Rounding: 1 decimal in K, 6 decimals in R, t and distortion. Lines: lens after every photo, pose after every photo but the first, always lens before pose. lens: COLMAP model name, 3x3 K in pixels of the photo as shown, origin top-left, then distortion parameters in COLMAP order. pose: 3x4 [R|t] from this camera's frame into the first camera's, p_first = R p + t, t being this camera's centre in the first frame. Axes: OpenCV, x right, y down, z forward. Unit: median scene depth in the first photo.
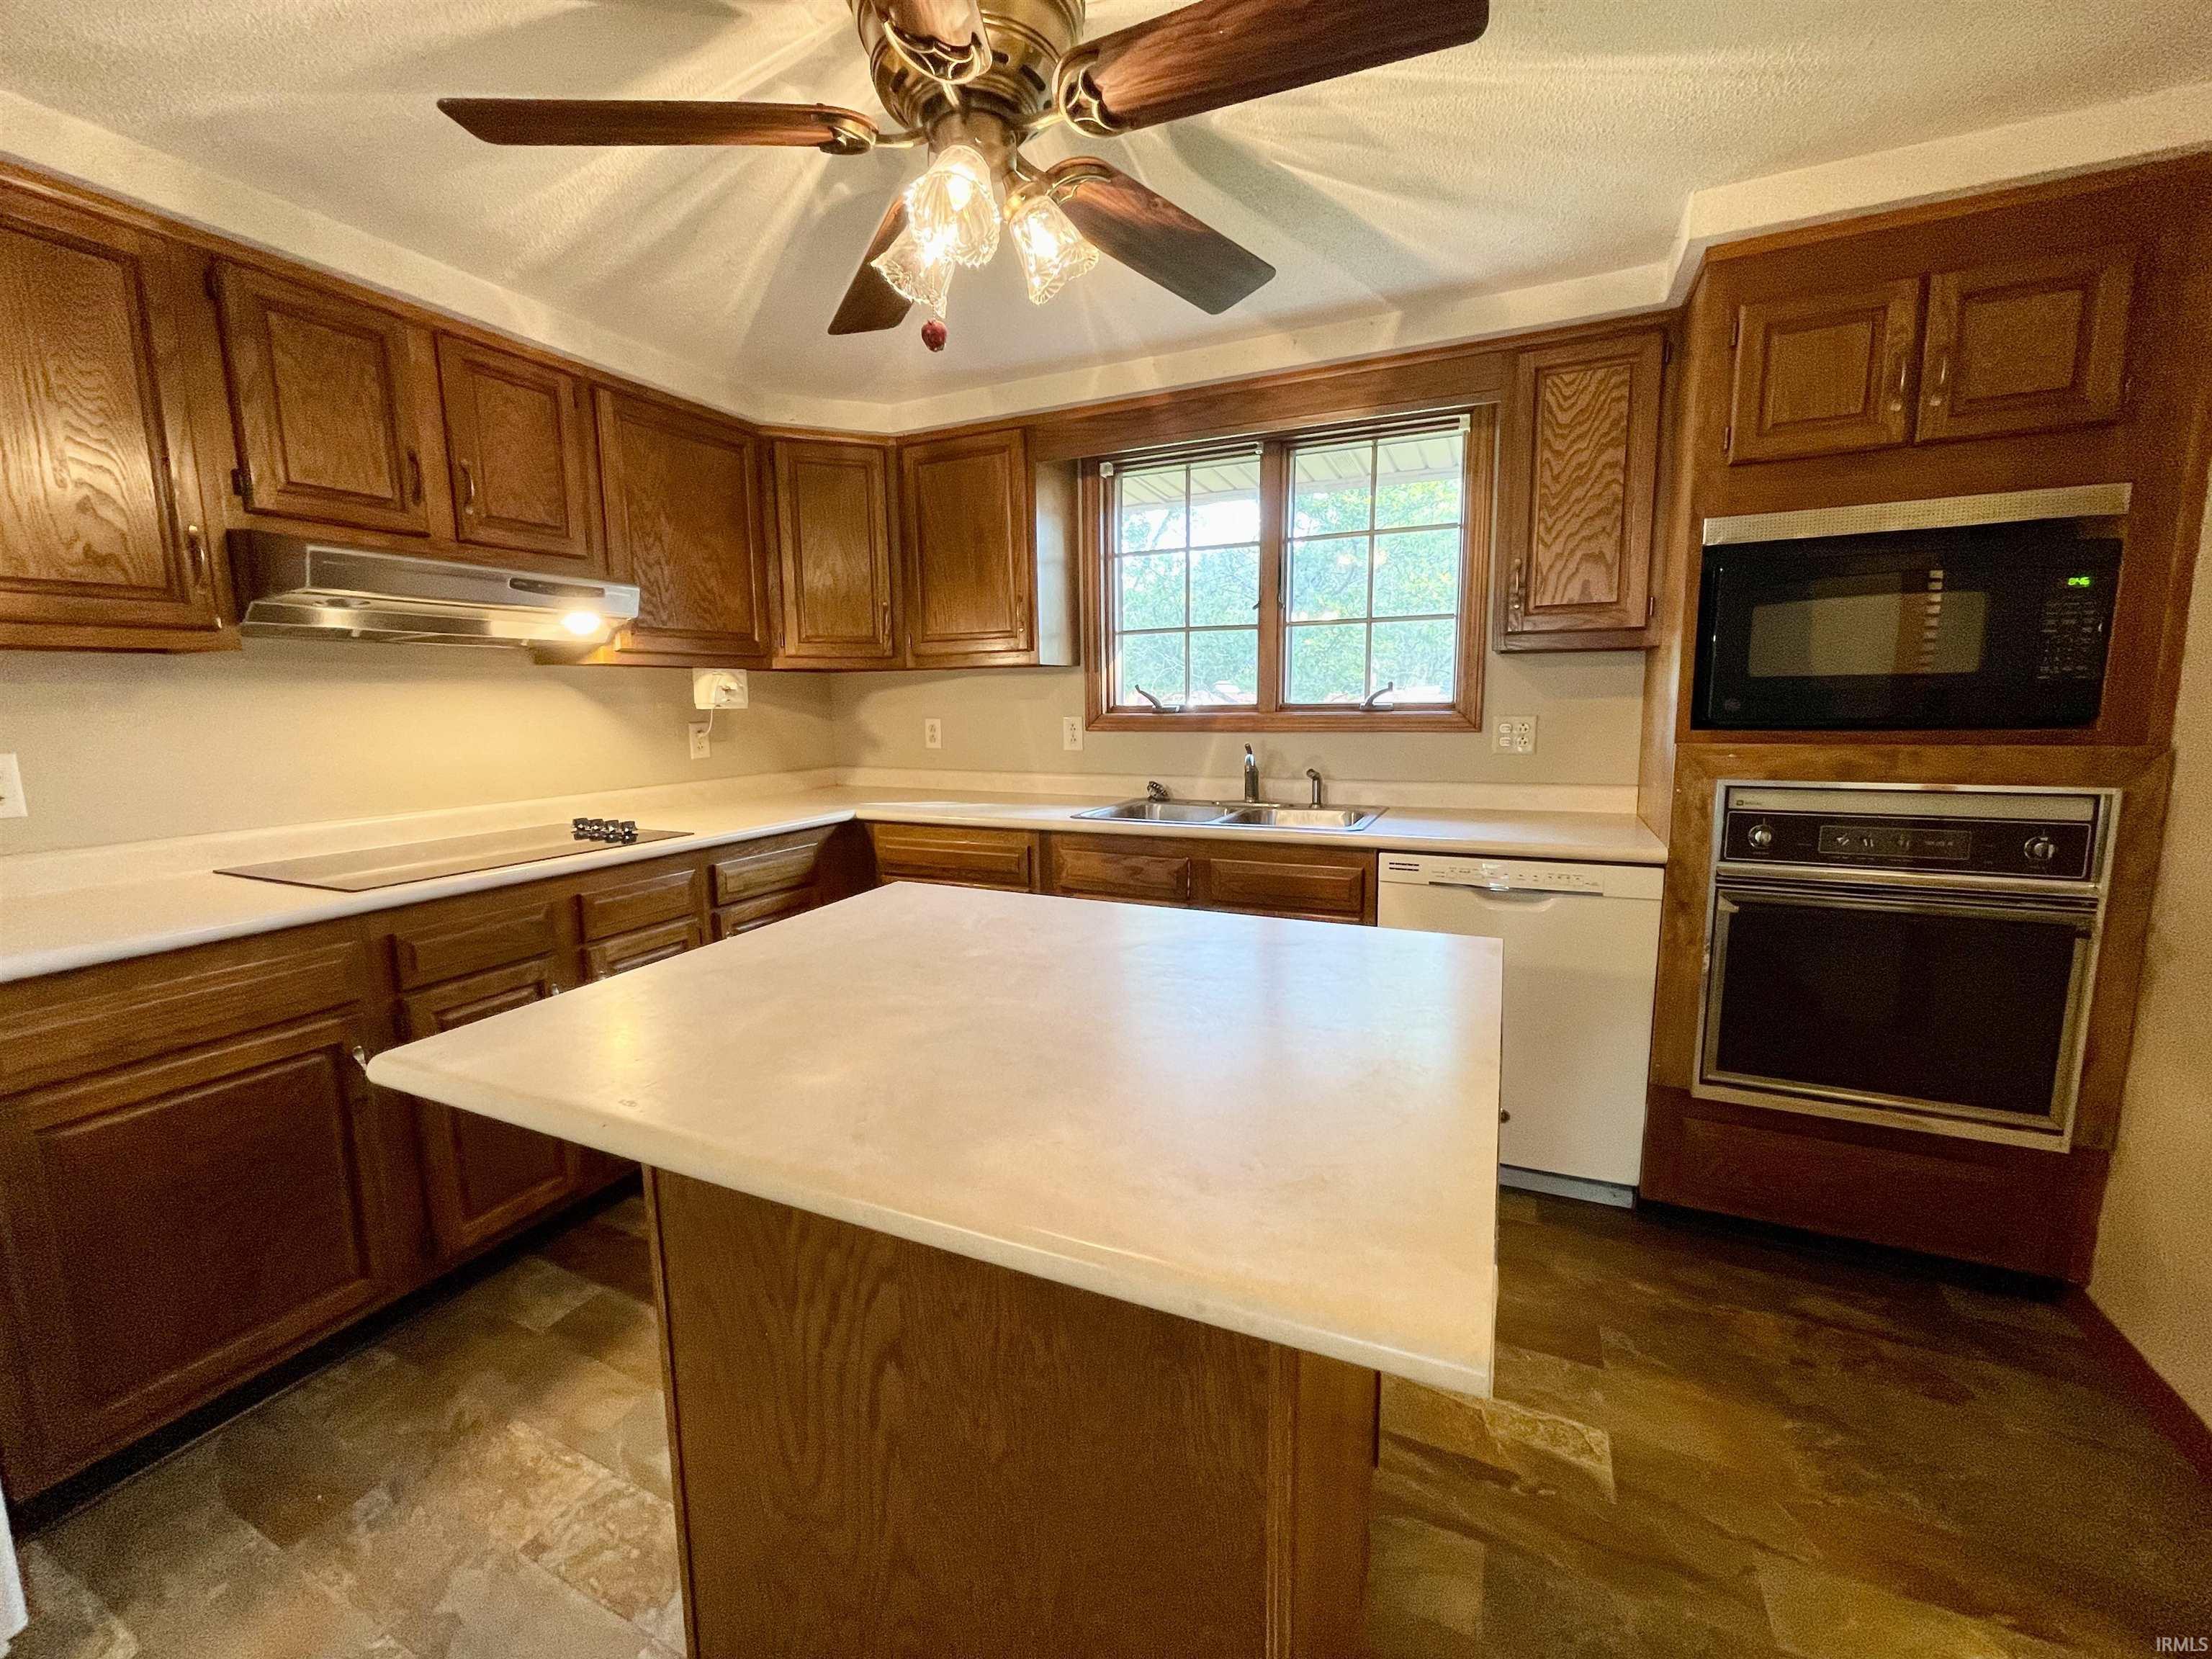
lens RADIAL K [[894.8, 0, 1096.9], [0, 894.8, 821.5], [0, 0, 1]] dist [-0.001297, 0.000911]
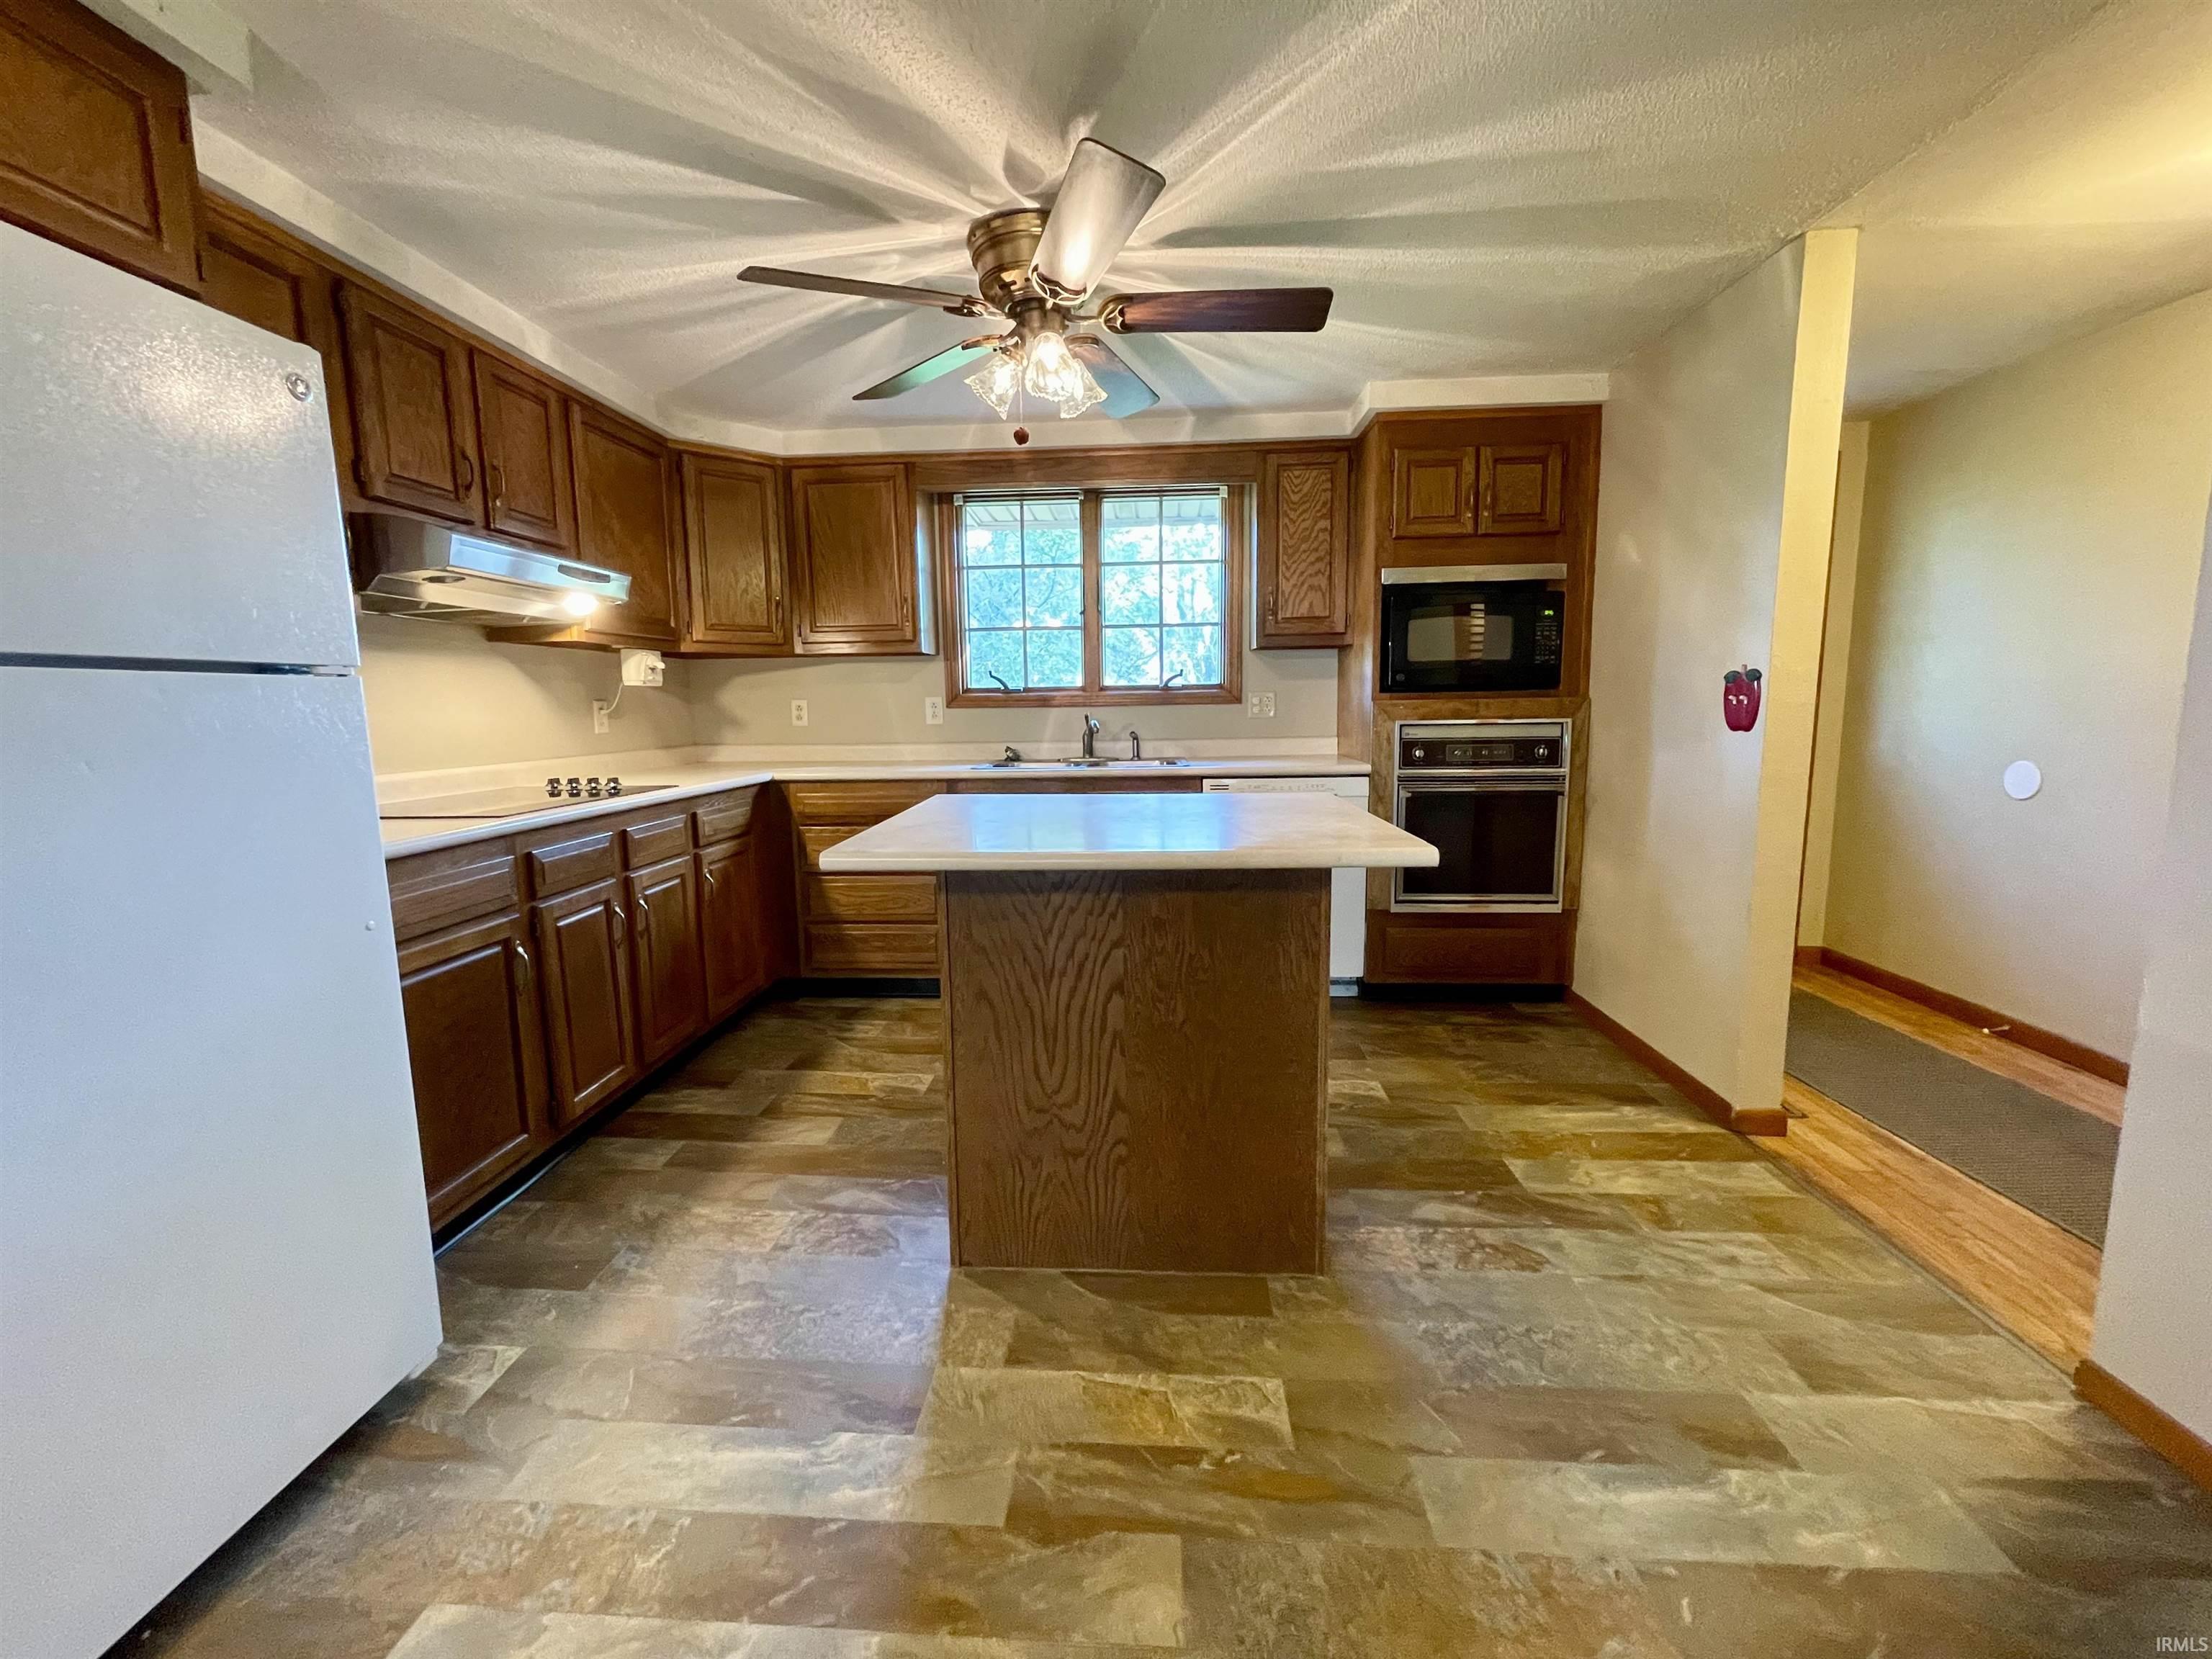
lens RADIAL K [[898.8, 0, 1098.2], [0, 898.8, 819.2], [0, 0, 1]] dist [-0.003200, -0.000021]
pose [[0.930528, -0.047846, 0.363082, -0.395010], [0.053446, 0.998556, -0.005388, 0.100716], [-0.362300, 0.024419, 0.931742, -0.328221]]
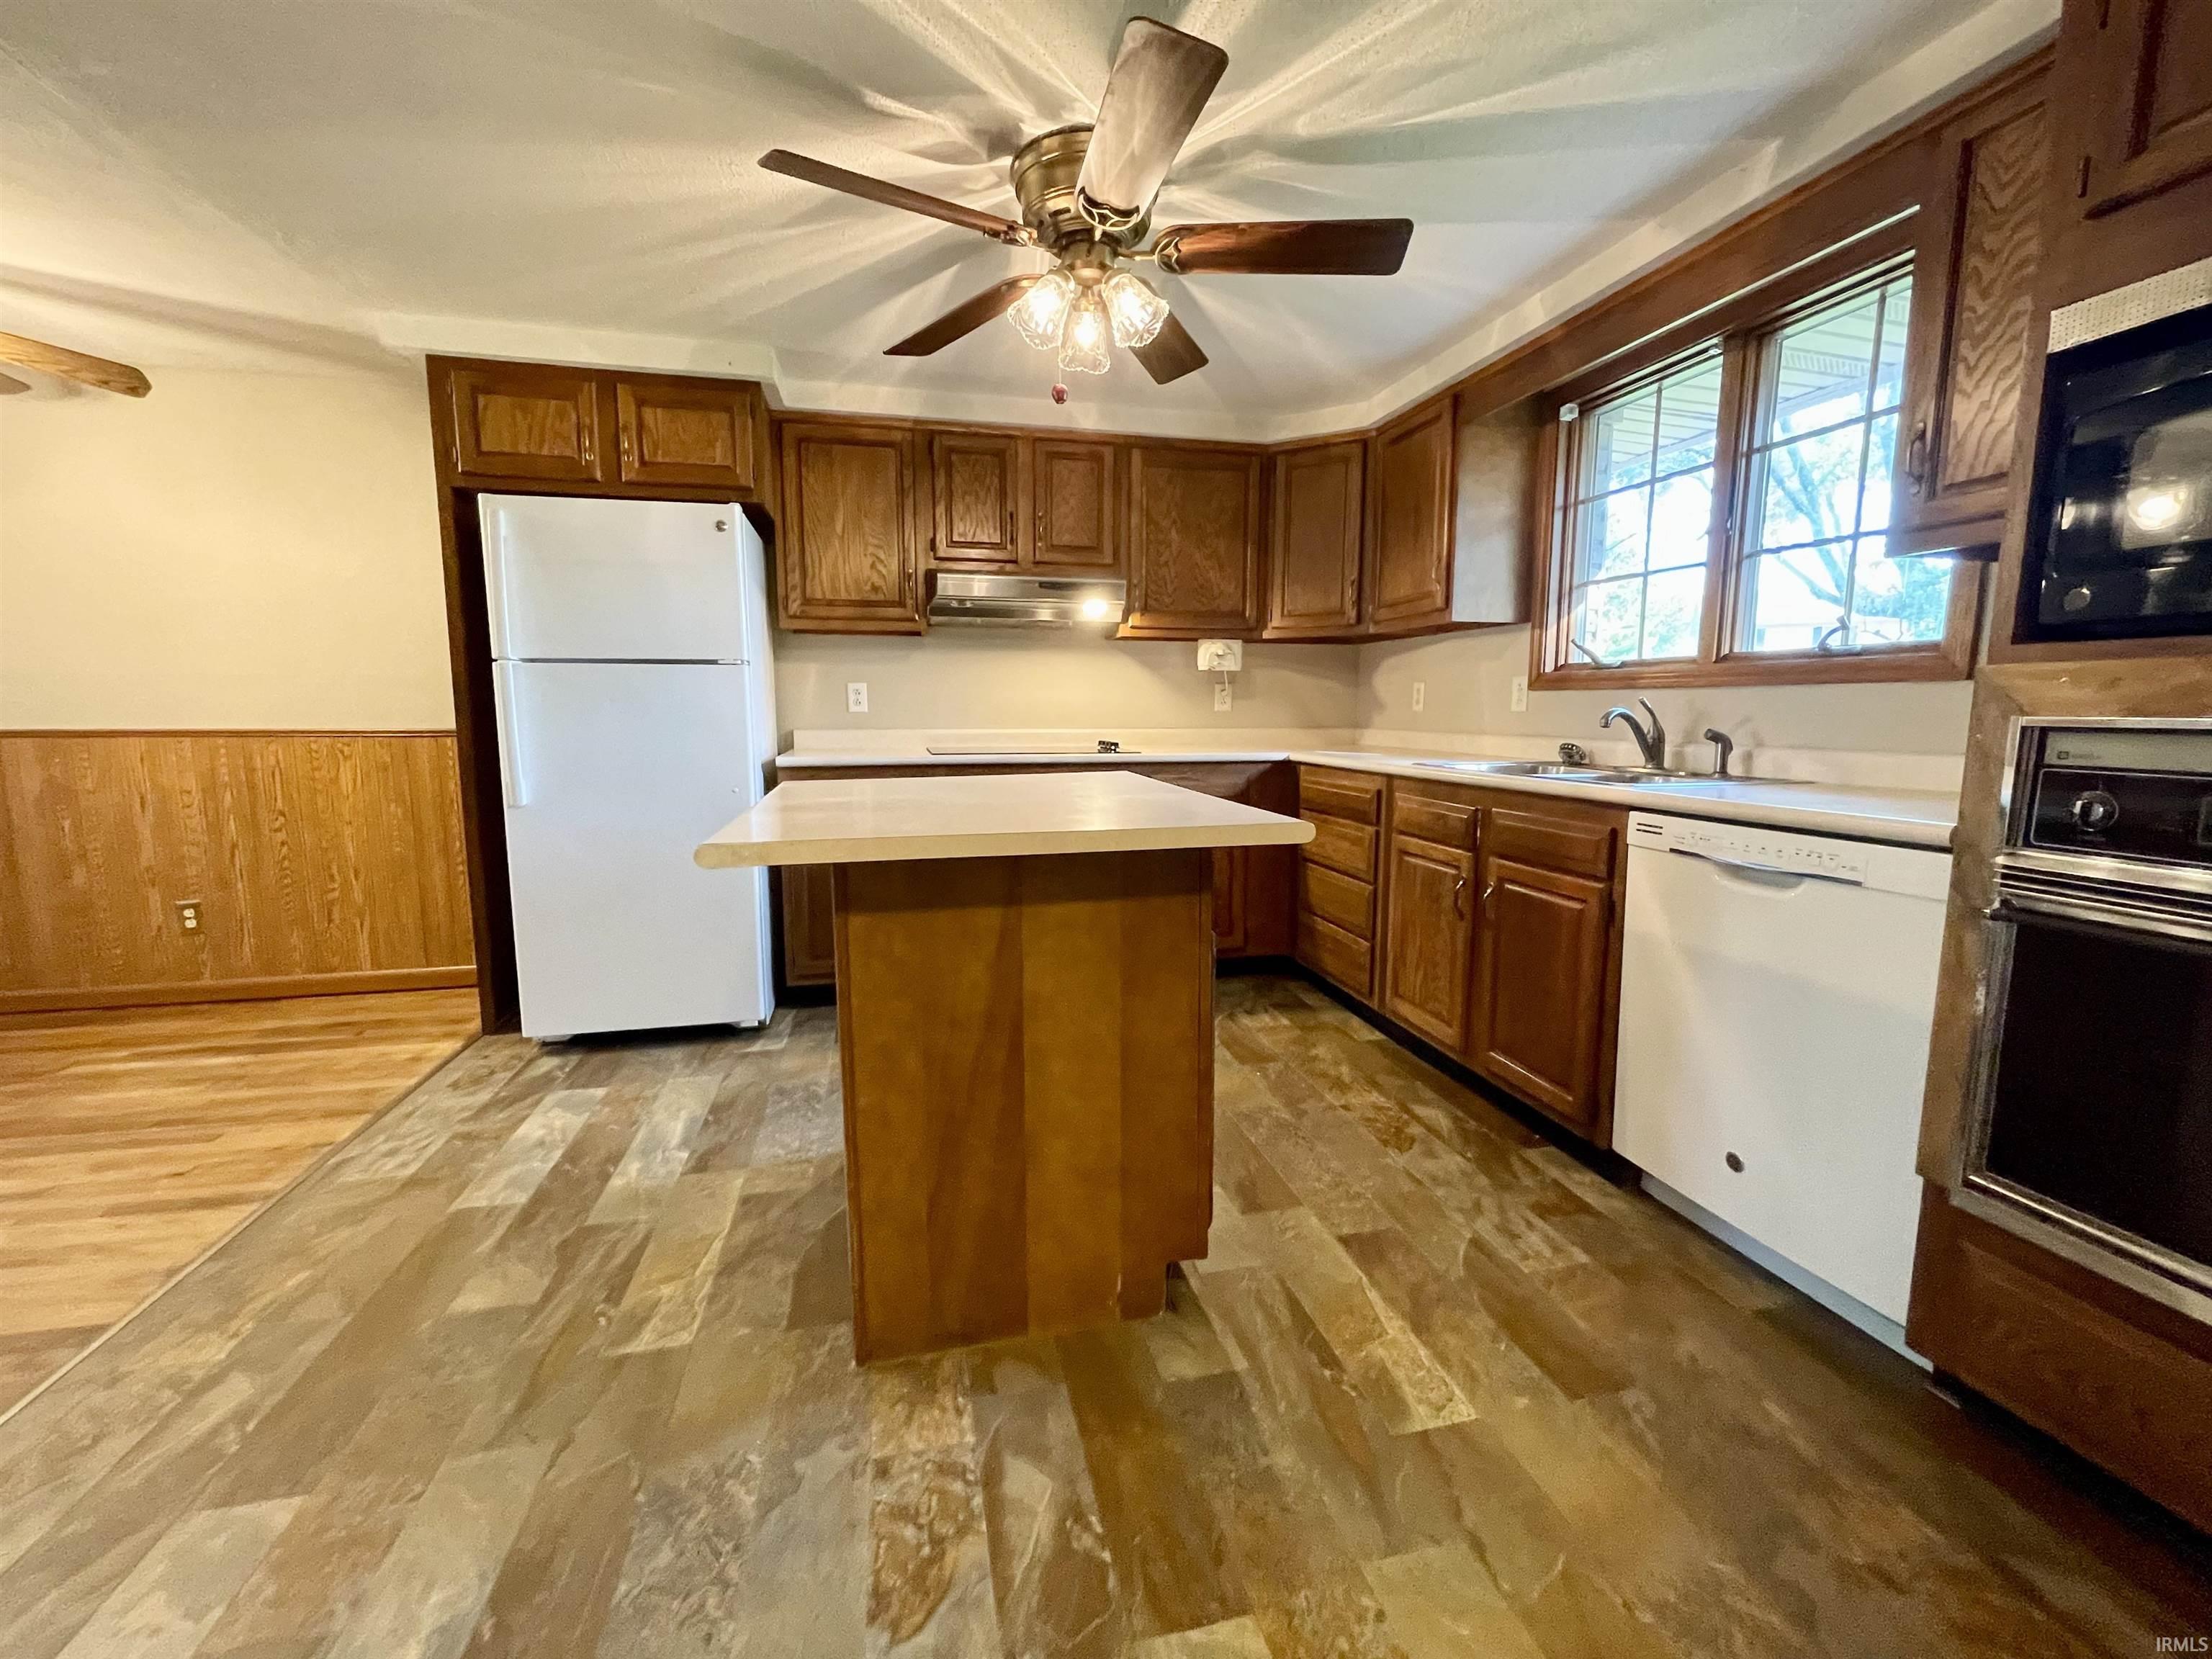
lens RADIAL K [[894.8, 0, 1096.9], [0, 894.8, 821.5], [0, 0, 1]] dist [-0.001297, 0.000911]
pose [[0.616509, 0.113912, -0.779064, 0.671661], [-0.118863, 0.991604, 0.050927, 0.062449], [0.778324, 0.061205, 0.624873, 0.070789]]
